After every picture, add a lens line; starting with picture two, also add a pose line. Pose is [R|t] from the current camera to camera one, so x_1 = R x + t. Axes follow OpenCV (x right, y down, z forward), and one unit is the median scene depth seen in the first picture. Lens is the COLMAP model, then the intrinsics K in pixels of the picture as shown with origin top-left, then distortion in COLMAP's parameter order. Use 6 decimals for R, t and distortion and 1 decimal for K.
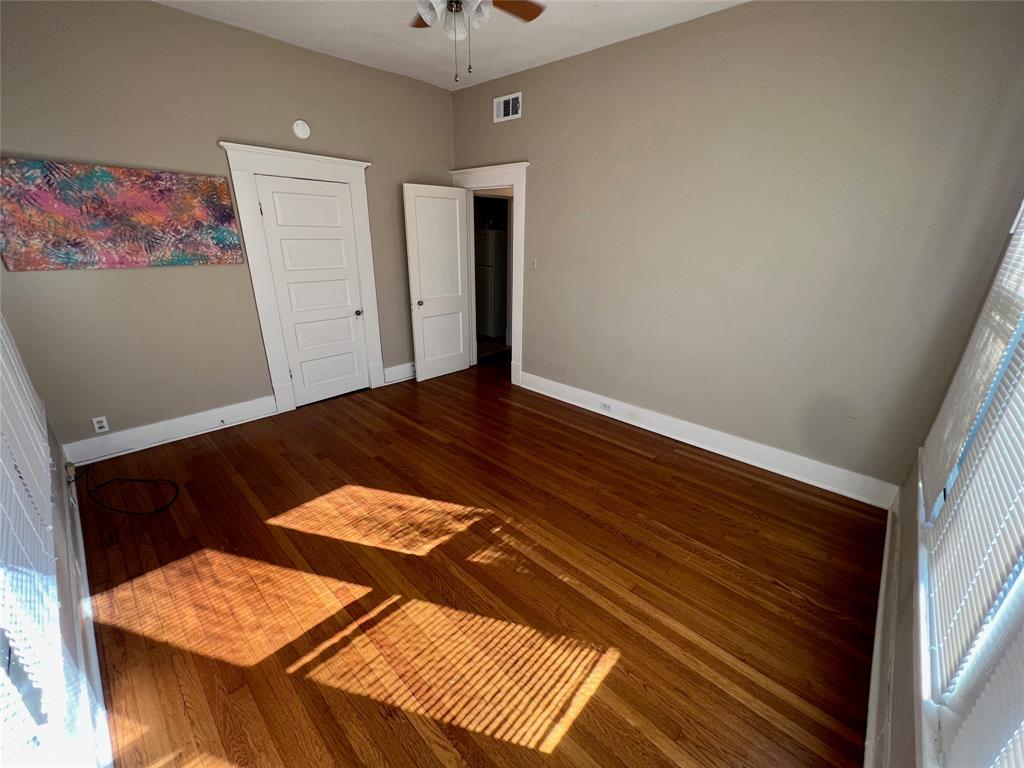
lens RADIAL K [[409.3, 0, 512.0], [0, 409.3, 384.0], [0, 0, 1]] dist [0.000781, -0.000205]
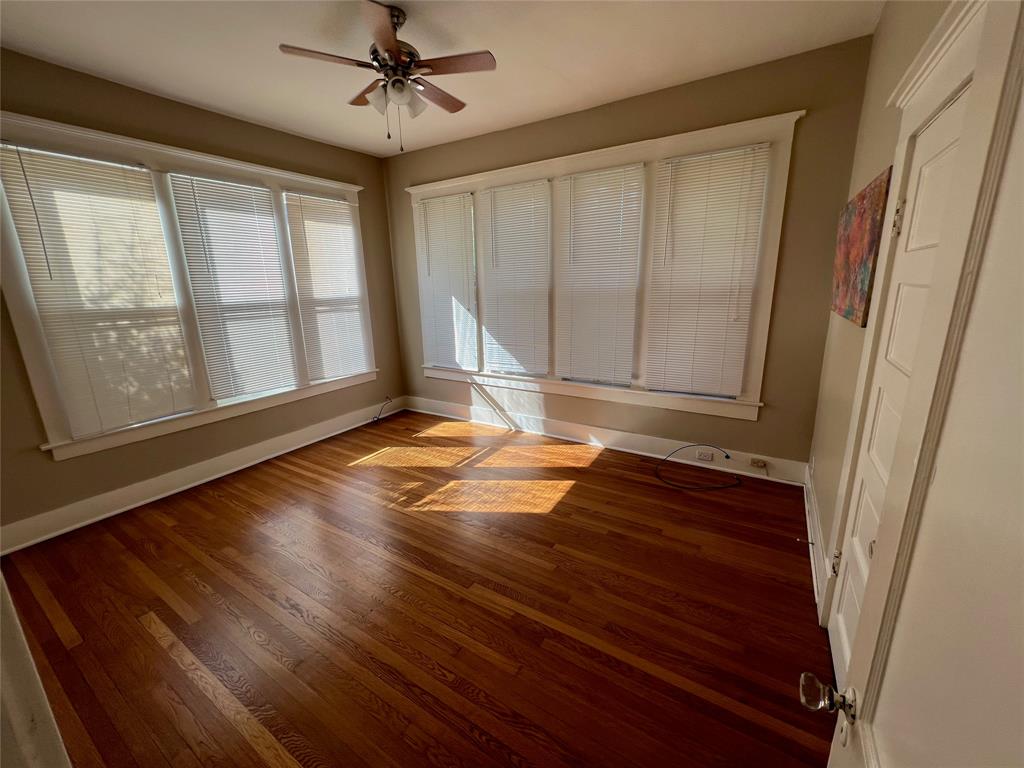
lens RADIAL K [[409.3, 0, 512.0], [0, 409.3, 384.0], [0, 0, 1]] dist [0.000781, -0.000205]
pose [[-0.981914, 0.047601, -0.183248, -0.180313], [-0.062435, 0.832326, 0.550760, -0.781672], [0.178739, 0.552239, -0.814300, 2.181077]]
